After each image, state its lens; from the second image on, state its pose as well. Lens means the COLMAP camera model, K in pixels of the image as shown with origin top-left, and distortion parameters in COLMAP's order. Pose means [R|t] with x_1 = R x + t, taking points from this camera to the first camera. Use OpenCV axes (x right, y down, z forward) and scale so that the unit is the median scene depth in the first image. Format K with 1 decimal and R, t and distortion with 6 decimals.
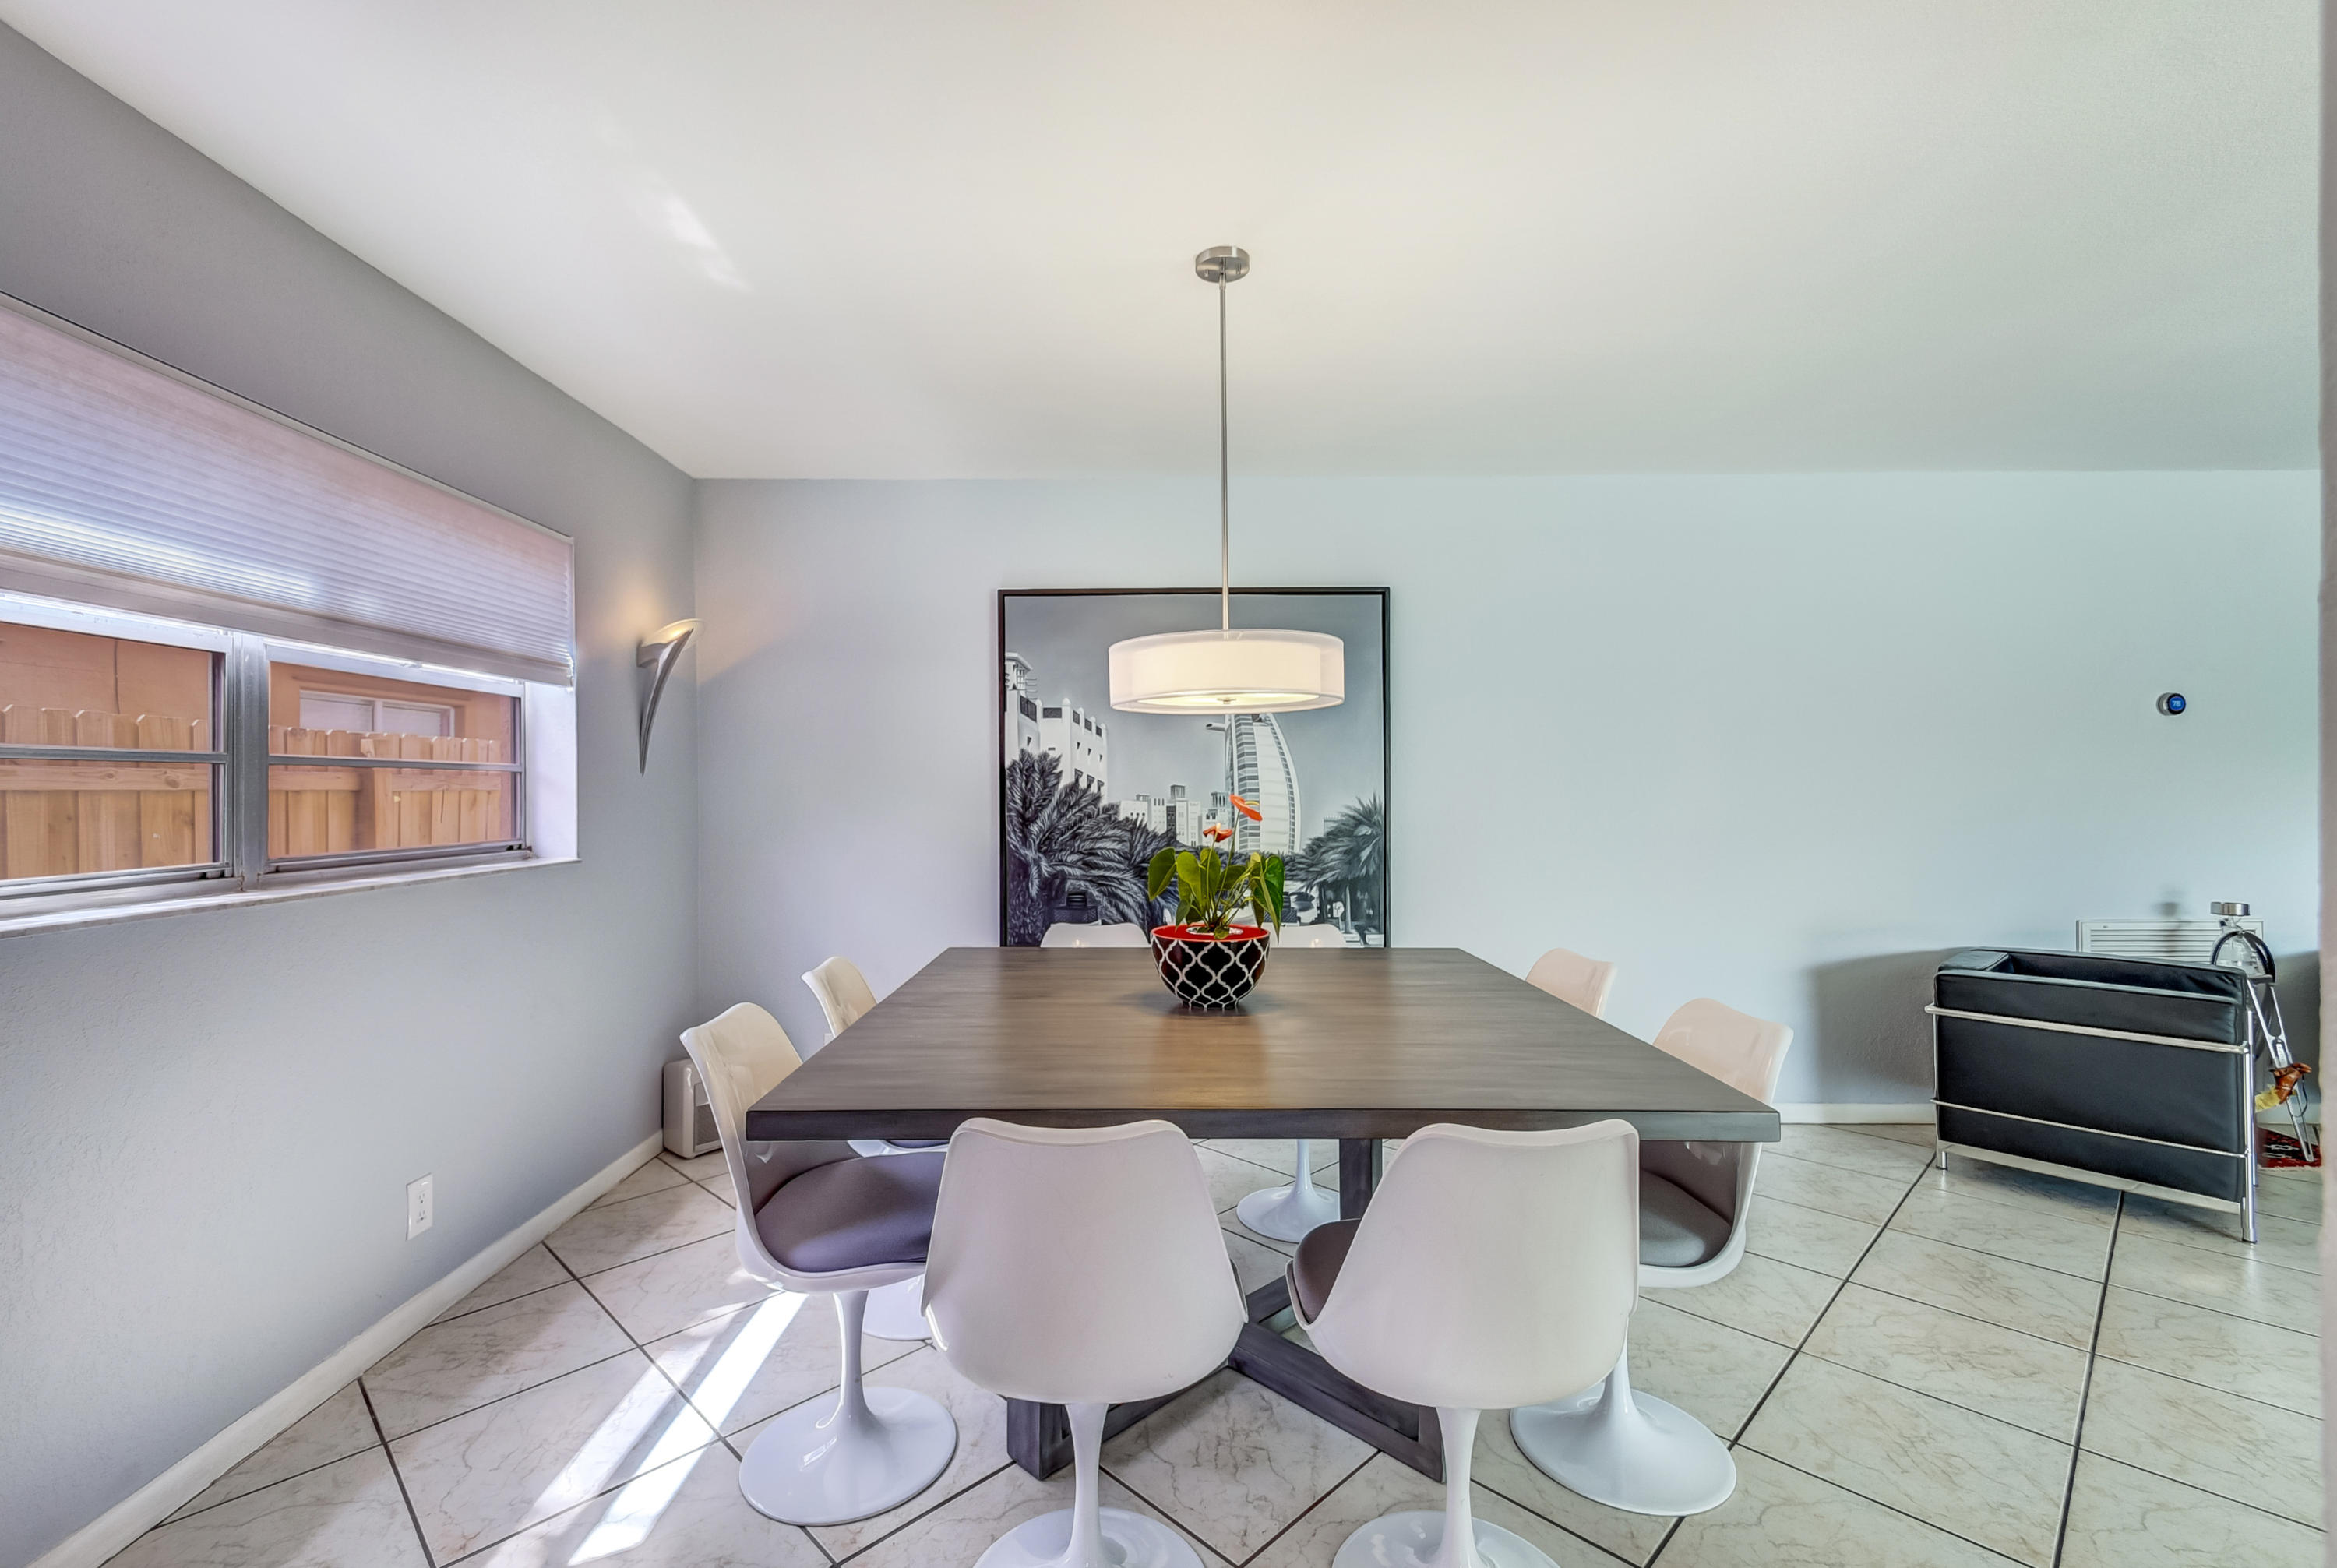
lens RADIAL K [[973.3, 0, 1164.4], [0, 973.3, 786.4], [0, 0, 1]] dist [0.001060, 0.000022]
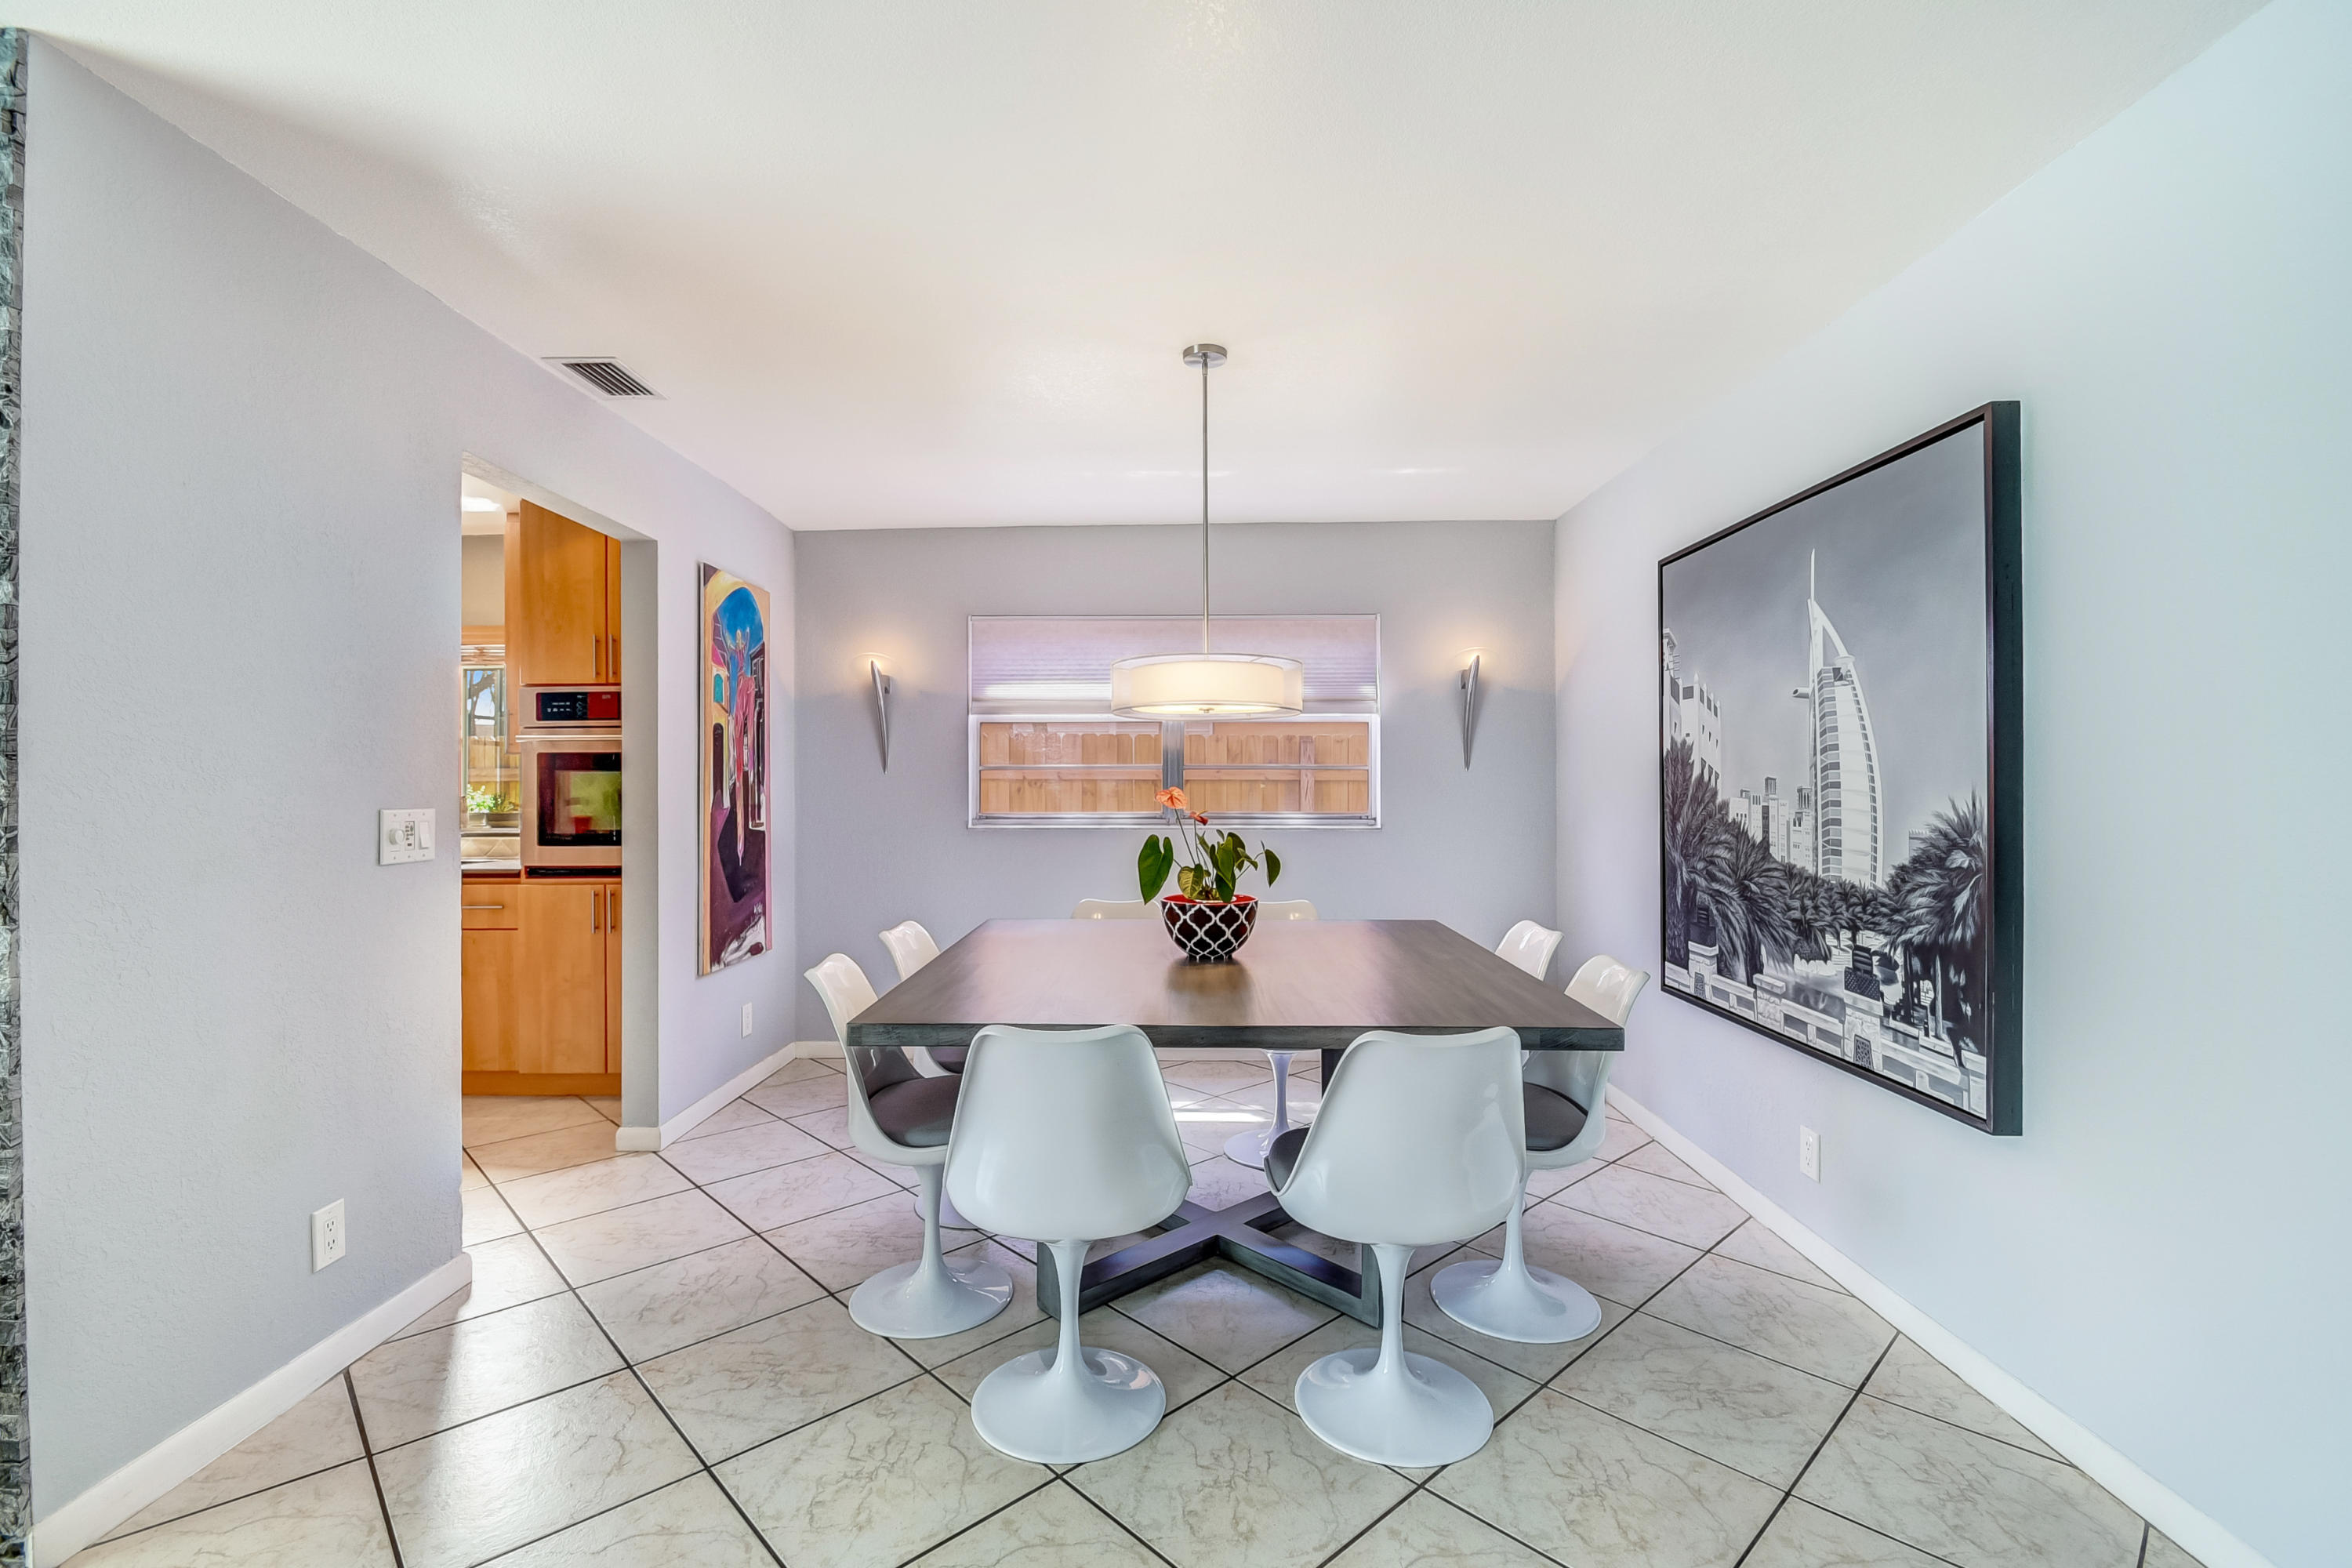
lens RADIAL K [[1020.8, 0, 1202.4], [0, 1020.8, 780.2], [0, 0, 1]] dist [0.001219, -0.012034]
pose [[0.018353, 0.001446, -0.999831, 0.770763], [0.000221, 0.999999, 0.001450, -0.000447], [0.999832, -0.000248, 0.018353, 0.560644]]
